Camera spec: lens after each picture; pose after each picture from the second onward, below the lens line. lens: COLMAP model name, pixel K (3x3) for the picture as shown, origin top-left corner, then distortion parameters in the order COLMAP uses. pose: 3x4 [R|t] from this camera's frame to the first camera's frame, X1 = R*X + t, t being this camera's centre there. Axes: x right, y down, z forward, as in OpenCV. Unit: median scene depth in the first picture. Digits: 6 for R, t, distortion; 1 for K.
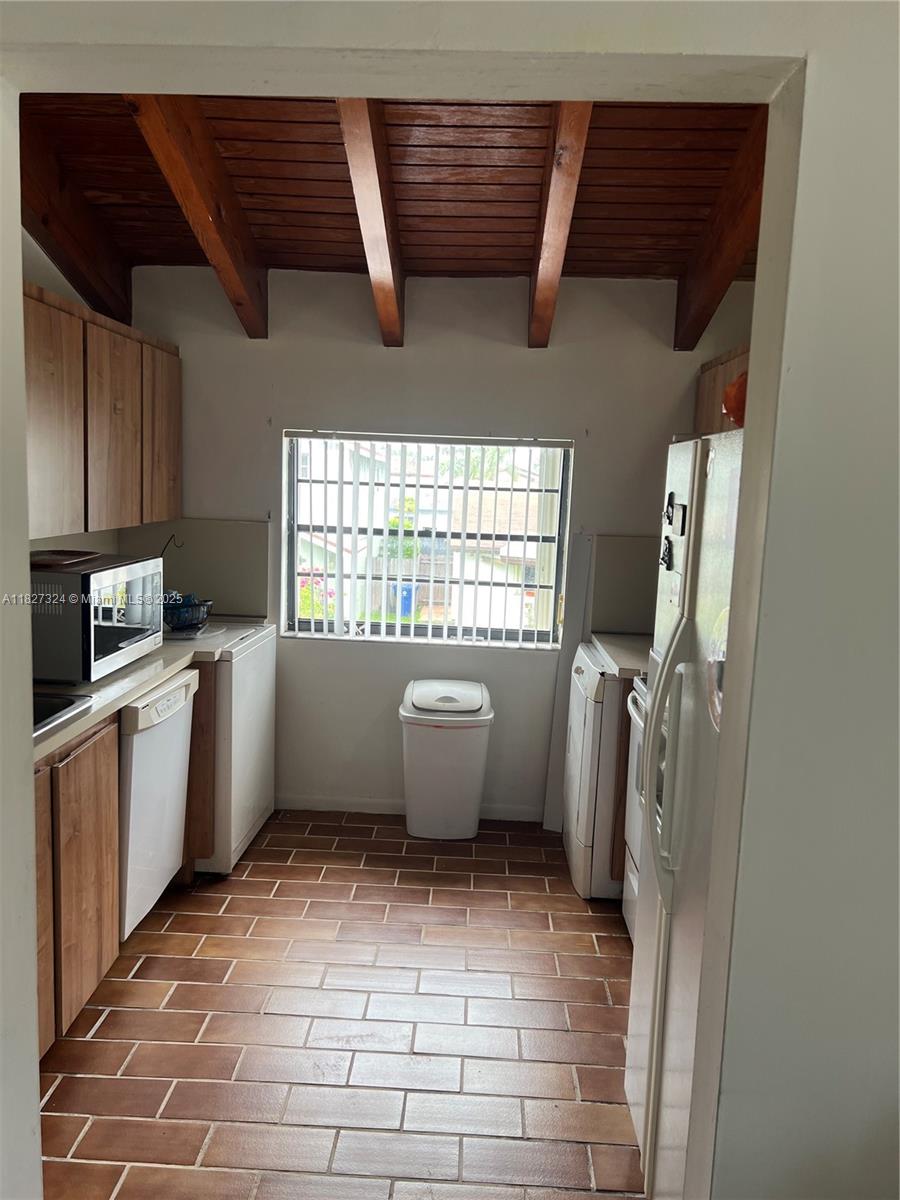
lens RADIAL K [[902.8, 0, 452.4], [0, 902.8, 595.3], [0, 0, 1]] dist [0.057952, -0.066681]
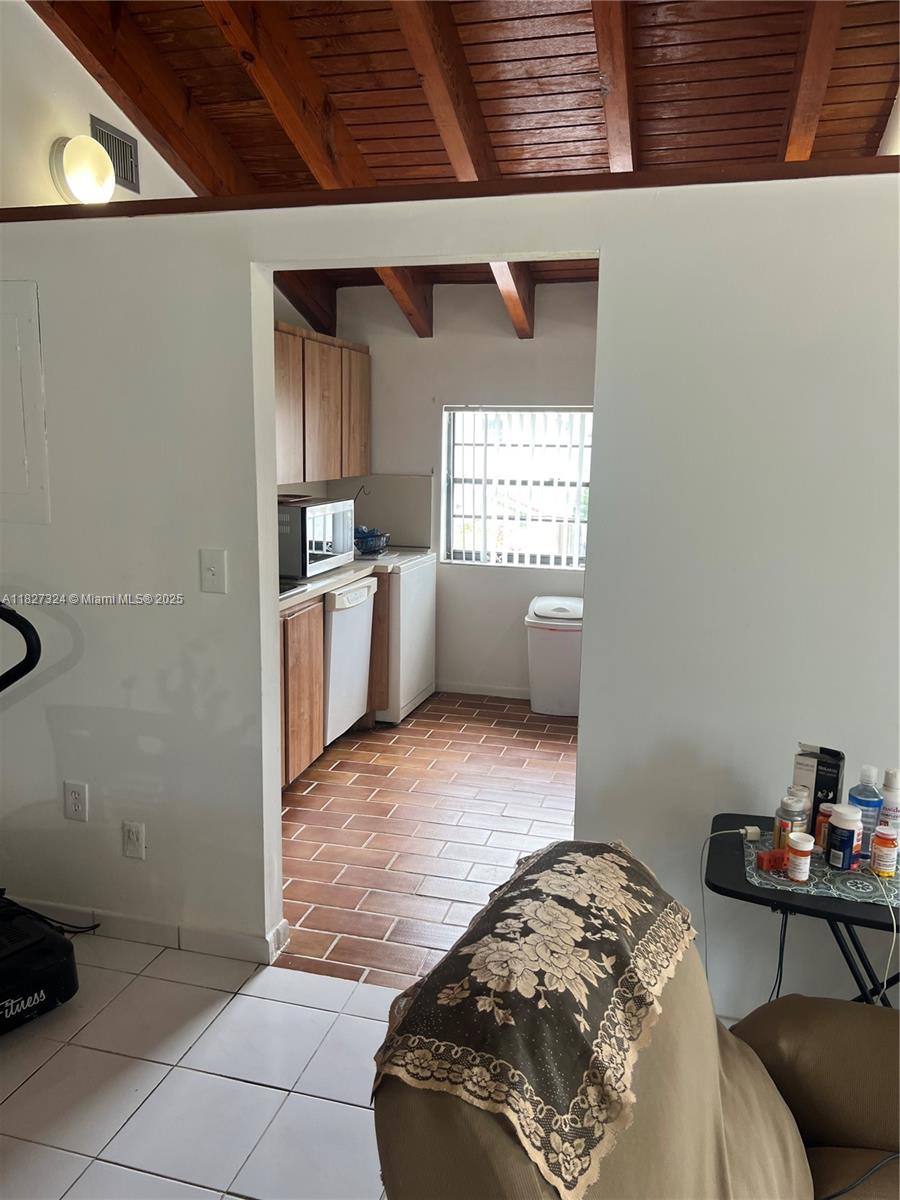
lens RADIAL K [[902.8, 0, 451.7], [0, 902.8, 596.1], [0, 0, 1]] dist [0.057952, -0.066681]
pose [[0.975149, 0.017128, -0.220887, 0.138365], [-0.009192, 0.999276, 0.036907, 0.052178], [0.221360, -0.033960, 0.974601, -0.335640]]
